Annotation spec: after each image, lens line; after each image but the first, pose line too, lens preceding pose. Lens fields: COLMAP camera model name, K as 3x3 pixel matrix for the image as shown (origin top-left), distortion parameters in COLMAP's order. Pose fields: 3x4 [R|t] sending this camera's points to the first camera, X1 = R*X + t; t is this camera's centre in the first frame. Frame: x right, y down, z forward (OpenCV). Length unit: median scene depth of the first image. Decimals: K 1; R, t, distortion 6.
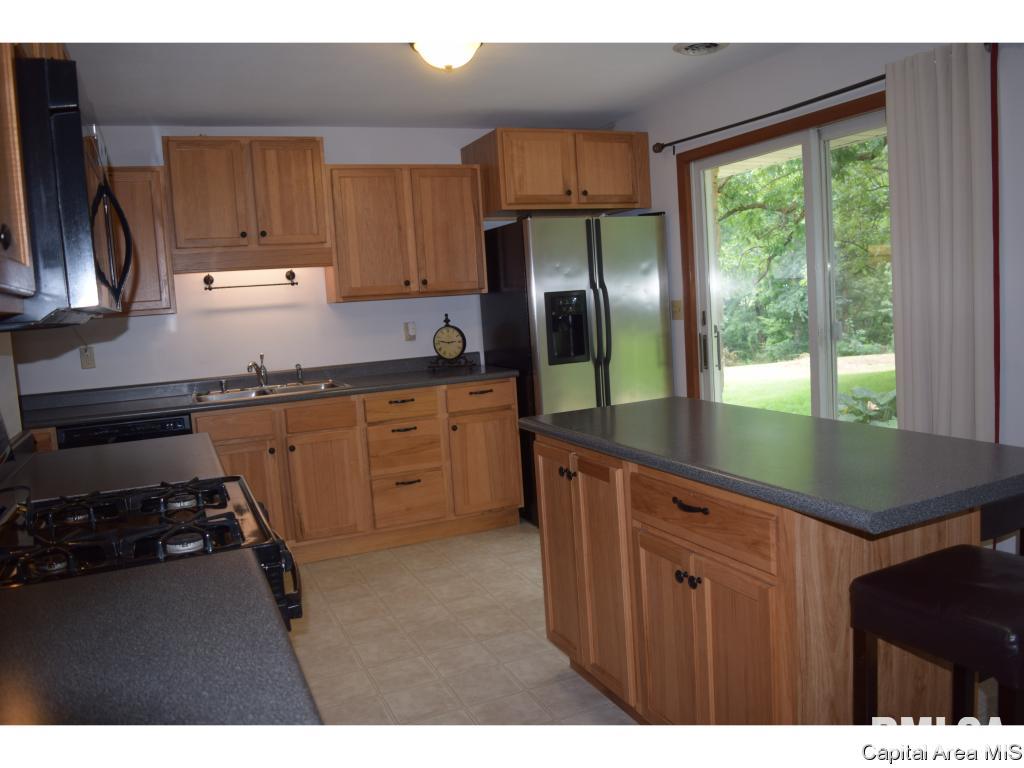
lens RADIAL K [[803.4, 0, 512.0], [0, 803.4, 384.0], [0, 0, 1]] dist [-0.092089, 0.015528]
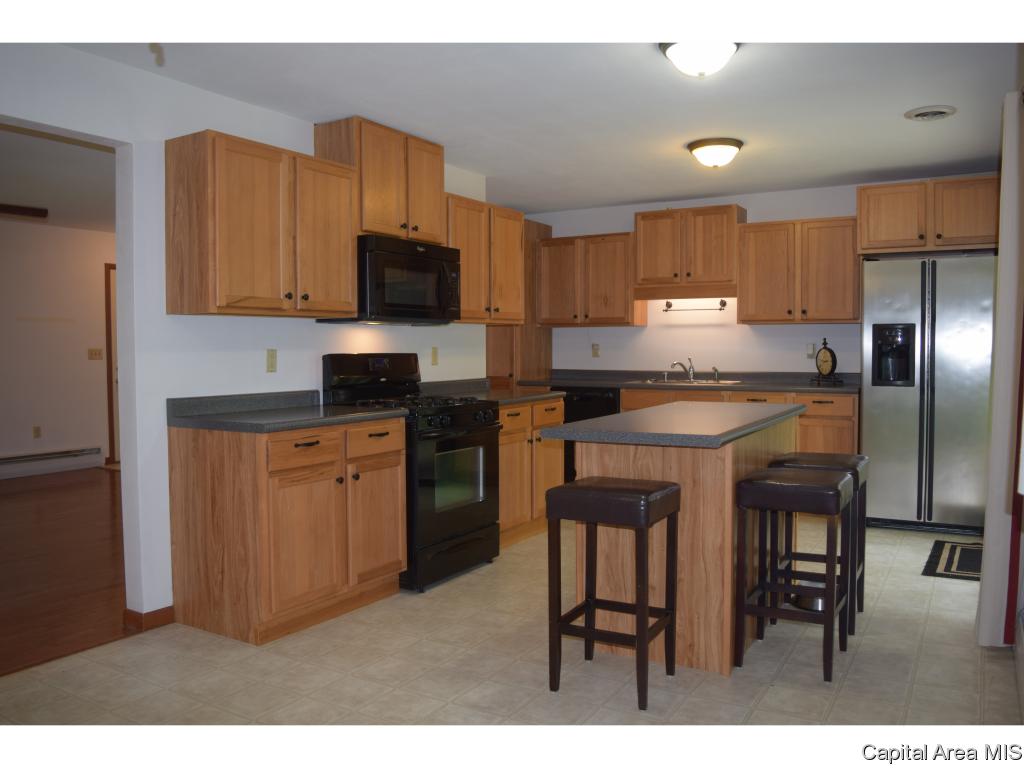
lens RADIAL K [[803.4, 0, 512.0], [0, 803.4, 384.0], [0, 0, 1]] dist [-0.092089, 0.015528]
pose [[0.576469, 0.101581, -0.810781, 0.664517], [-0.118820, 0.992117, 0.039819, -0.009237], [0.808434, 0.073382, 0.583994, -0.096701]]
